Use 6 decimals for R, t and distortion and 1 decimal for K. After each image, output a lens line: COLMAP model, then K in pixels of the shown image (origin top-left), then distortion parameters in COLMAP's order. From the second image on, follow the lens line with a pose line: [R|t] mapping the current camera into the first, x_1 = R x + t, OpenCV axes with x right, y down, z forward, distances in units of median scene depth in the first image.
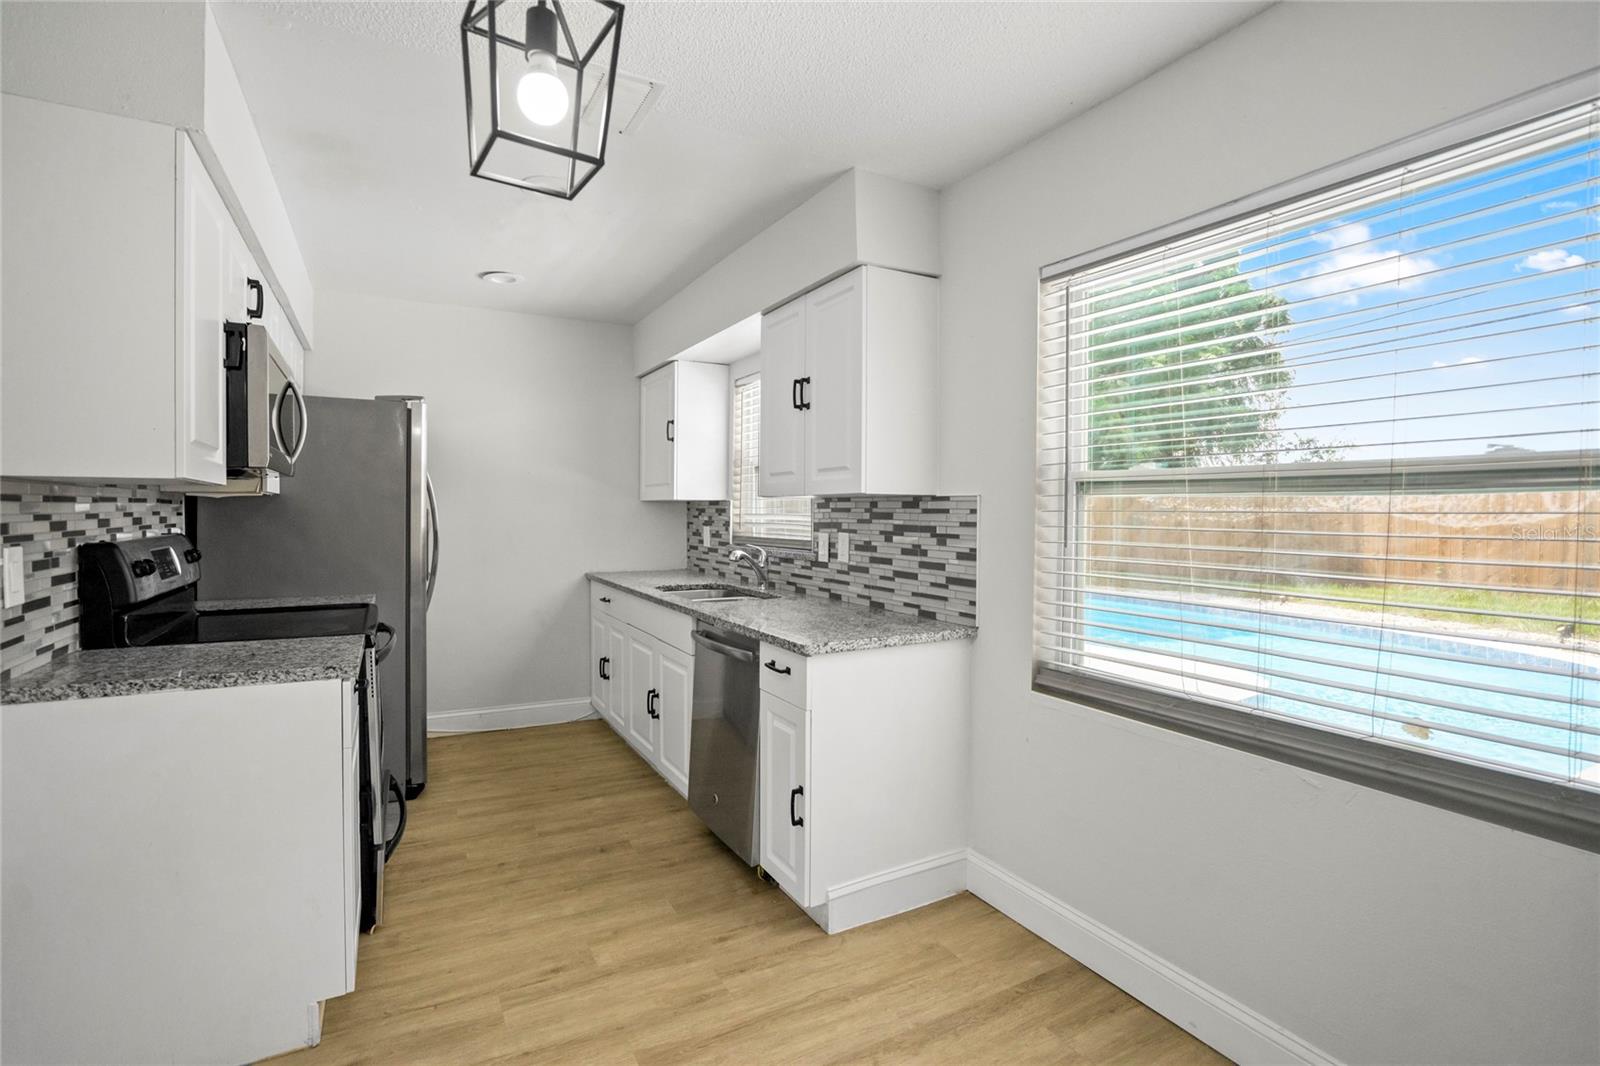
lens RADIAL K [[757.3, 0, 807.6], [0, 757.3, 523.6], [0, 0, 1]] dist [-0.027137, 0.004517]
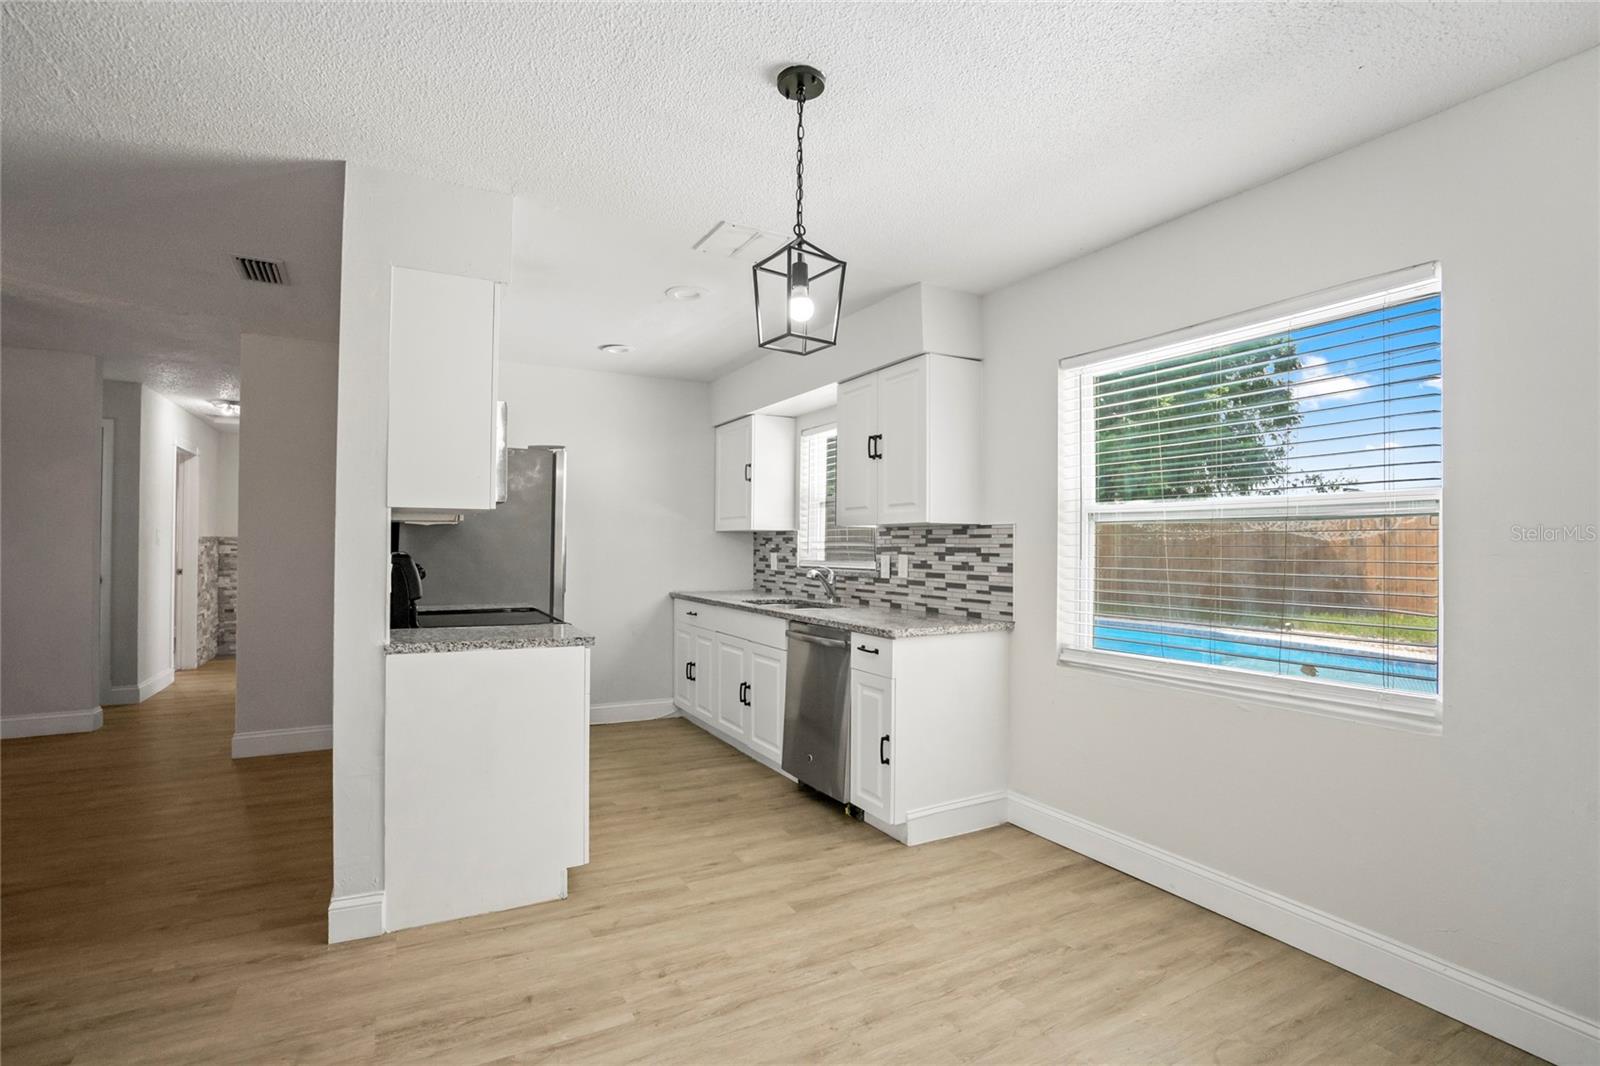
lens RADIAL K [[757.3, 0, 797.7], [0, 757.3, 533.2], [0, 0, 1]] dist [-0.027137, 0.004517]
pose [[0.999629, 0.001617, -0.027194, -0.109914], [-0.002564, 0.999390, -0.034836, 0.024430], [0.027122, 0.034892, 0.999023, -0.314985]]
